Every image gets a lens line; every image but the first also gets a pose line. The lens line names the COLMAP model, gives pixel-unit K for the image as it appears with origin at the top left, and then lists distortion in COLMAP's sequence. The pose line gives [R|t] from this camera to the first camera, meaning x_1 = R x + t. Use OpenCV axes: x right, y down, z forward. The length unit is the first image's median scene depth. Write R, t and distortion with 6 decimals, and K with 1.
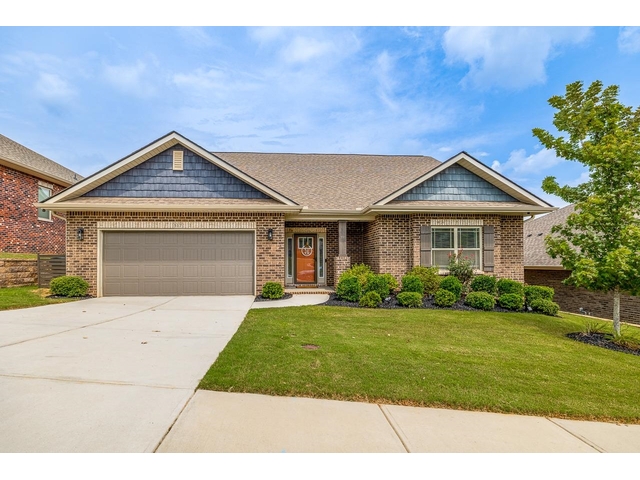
lens RADIAL K [[275.6, 0, 320.0], [0, 275.6, 240.0], [0, 0, 1]] dist [-0.001628, -0.000170]
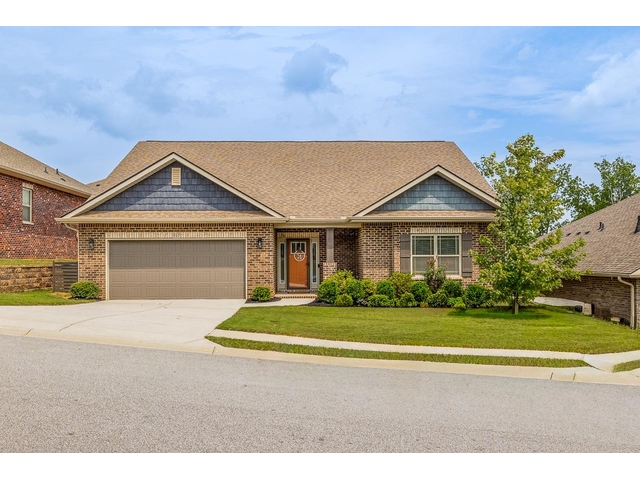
lens RADIAL K [[343.4, 0, 320.0], [0, 343.4, 240.0], [0, 0, 1]] dist [0.001110, 0.000162]
pose [[0.999534, -0.003859, -0.030291, 0.098364], [0.004062, 0.999970, 0.006638, -0.040145], [0.030265, -0.006758, 0.999519, -0.349044]]
